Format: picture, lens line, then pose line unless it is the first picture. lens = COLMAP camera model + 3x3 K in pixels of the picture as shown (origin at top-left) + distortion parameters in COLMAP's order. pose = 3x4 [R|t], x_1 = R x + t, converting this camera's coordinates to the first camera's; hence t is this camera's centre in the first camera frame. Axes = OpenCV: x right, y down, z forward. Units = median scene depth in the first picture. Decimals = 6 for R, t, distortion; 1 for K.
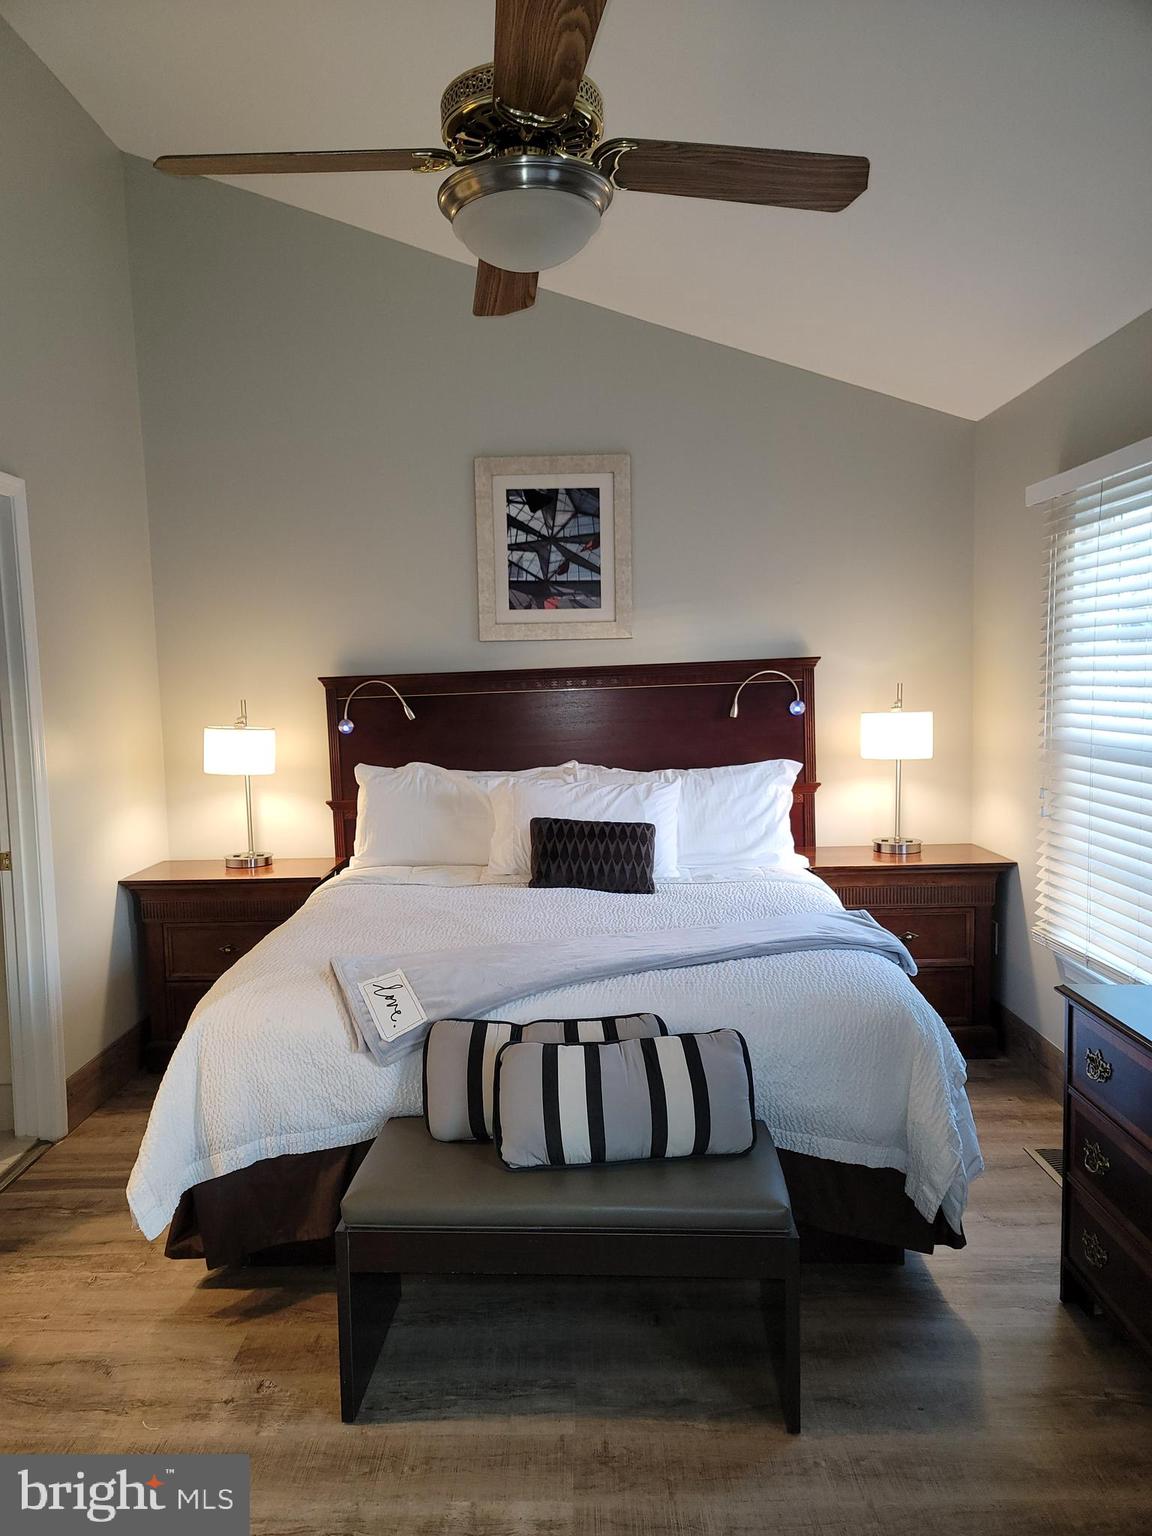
lens RADIAL K [[1144.5, 0, 572.8], [0, 1144.5, 792.2], [0, 0, 1]] dist [0.060118, -0.053534]
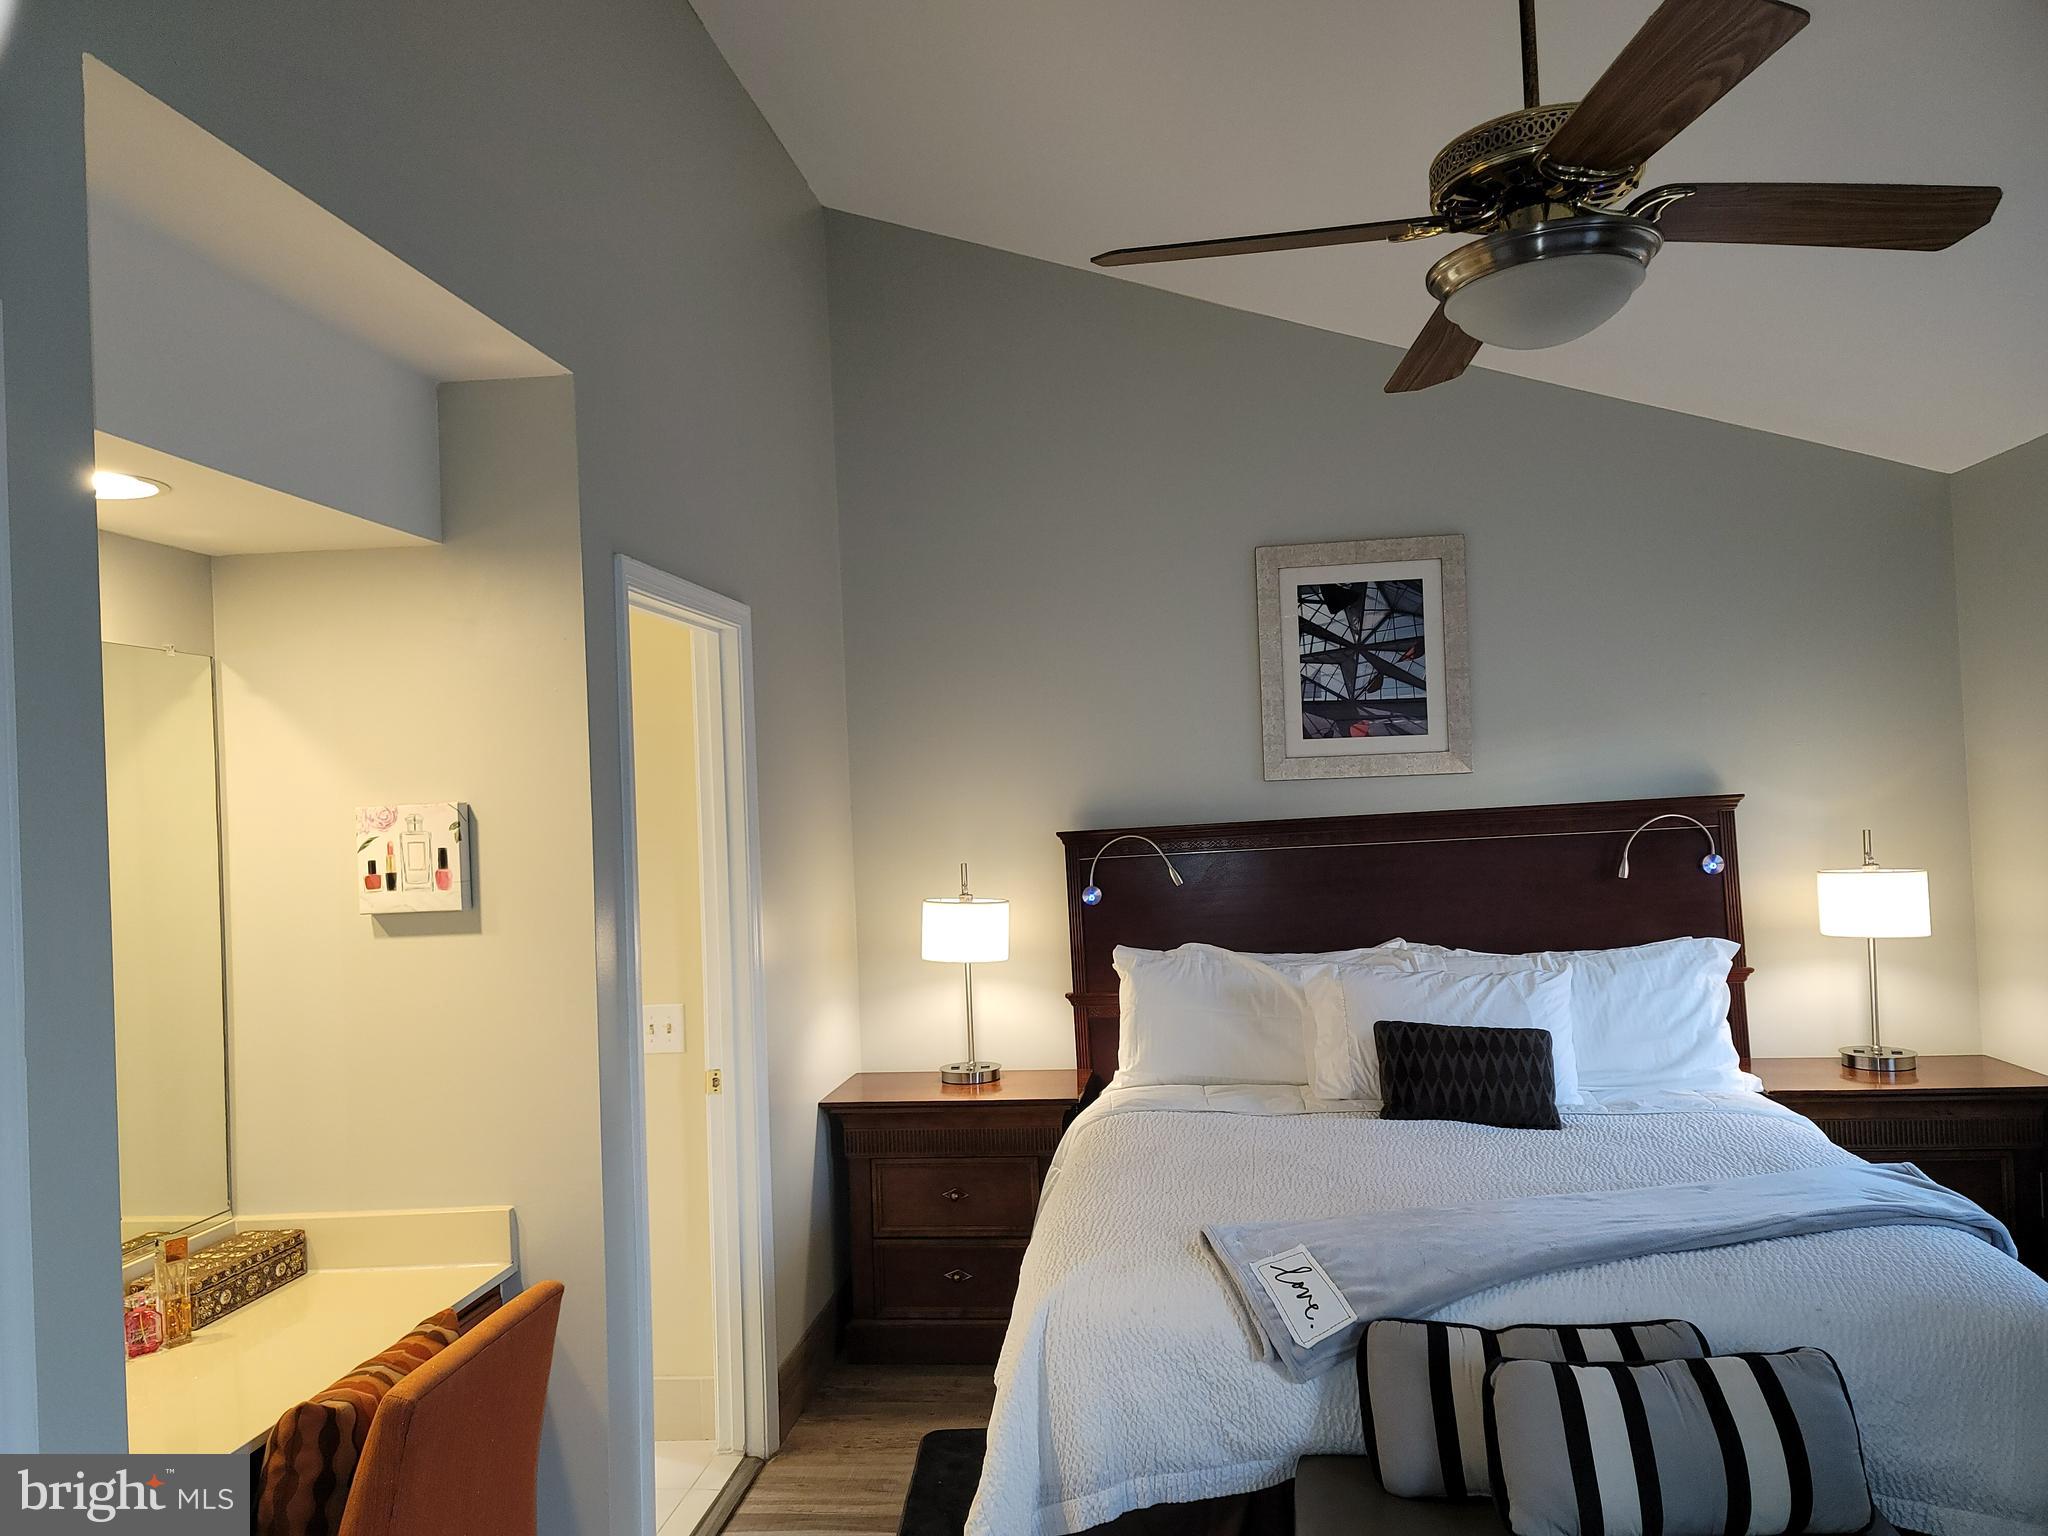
lens RADIAL K [[1526.0, 0, 1022.3], [0, 1526.0, 773.1], [0, 0, 1]] dist [0.060118, -0.053534]
pose [[0.993336, -0.020057, -0.113499, -0.137717], [0.006759, 0.993185, -0.116356, -0.021898], [0.115059, 0.114814, 0.986701, -0.022155]]
